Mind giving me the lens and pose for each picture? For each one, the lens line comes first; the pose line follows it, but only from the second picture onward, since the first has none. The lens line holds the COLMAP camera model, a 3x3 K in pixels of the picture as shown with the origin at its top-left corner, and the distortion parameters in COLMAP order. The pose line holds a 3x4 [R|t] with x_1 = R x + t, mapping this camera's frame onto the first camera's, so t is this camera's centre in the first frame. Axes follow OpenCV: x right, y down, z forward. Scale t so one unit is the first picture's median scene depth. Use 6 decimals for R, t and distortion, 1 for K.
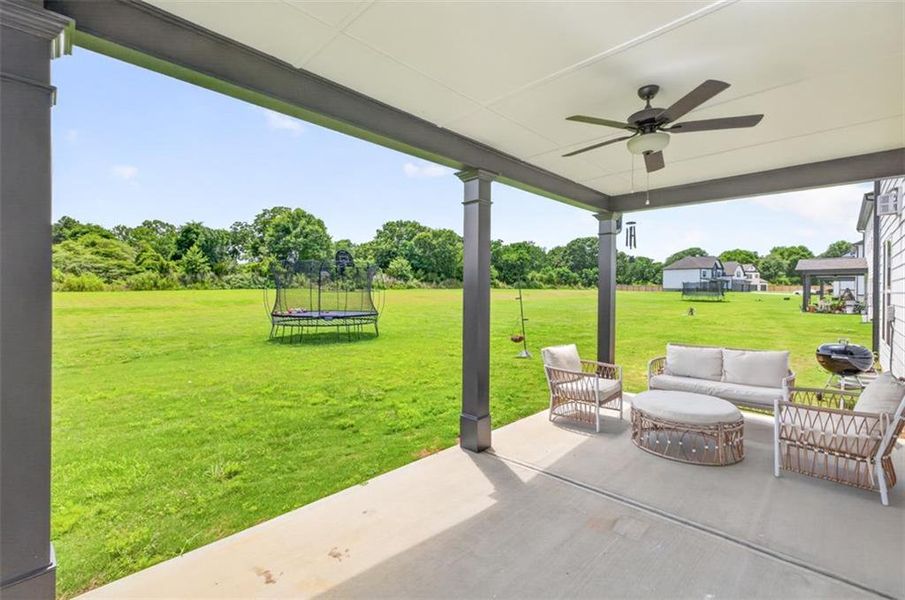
lens RADIAL K [[388.4, 0, 449.5], [0, 388.4, 295.1], [0, 0, 1]] dist [0.004123, -0.001174]
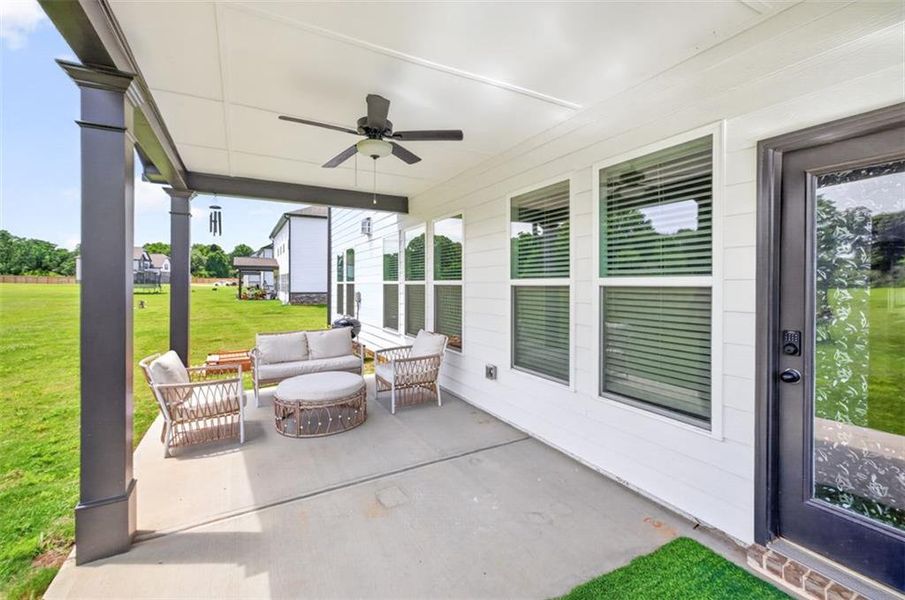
lens RADIAL K [[388.4, 0, 419.9], [0, 388.4, 284.4], [0, 0, 1]] dist [0.004123, -0.001174]
pose [[0.300012, -0.005705, 0.953918, -0.296037], [0.012729, 0.999917, 0.001976, -0.001212], [-0.953850, 0.011550, 0.300060, 0.313011]]
